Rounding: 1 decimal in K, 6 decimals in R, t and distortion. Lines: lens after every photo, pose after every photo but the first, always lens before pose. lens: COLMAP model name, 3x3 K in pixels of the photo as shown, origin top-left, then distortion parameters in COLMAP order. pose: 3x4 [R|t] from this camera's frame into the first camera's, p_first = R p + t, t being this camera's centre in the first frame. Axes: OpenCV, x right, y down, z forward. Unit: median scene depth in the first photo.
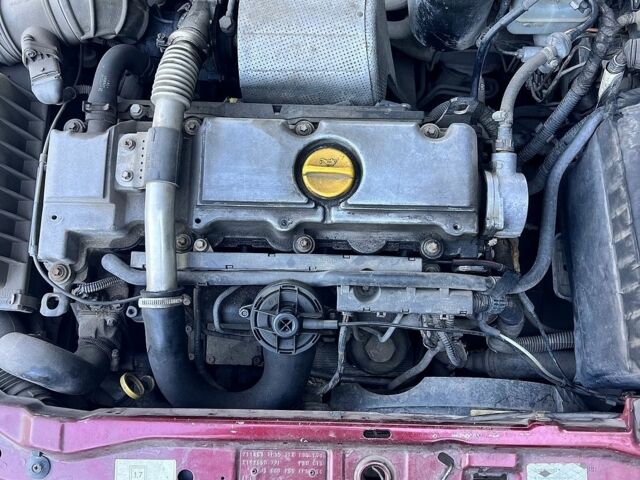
lens RADIAL K [[614.9, 0, 320.0], [0, 614.9, 240.0], [0, 0, 1]] dist [0.110594, -0.266303]
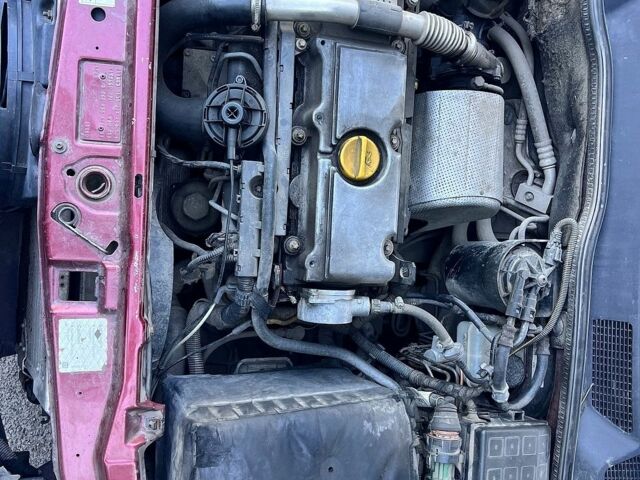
lens RADIAL K [[614.9, 0, 320.0], [0, 614.9, 240.0], [0, 0, 1]] dist [0.110594, -0.266303]
pose [[-0.027495, 0.998985, 0.035684, 0.130874], [-0.987783, -0.021674, -0.154323, 0.145492], [-0.153393, -0.039491, 0.987376, -0.166288]]
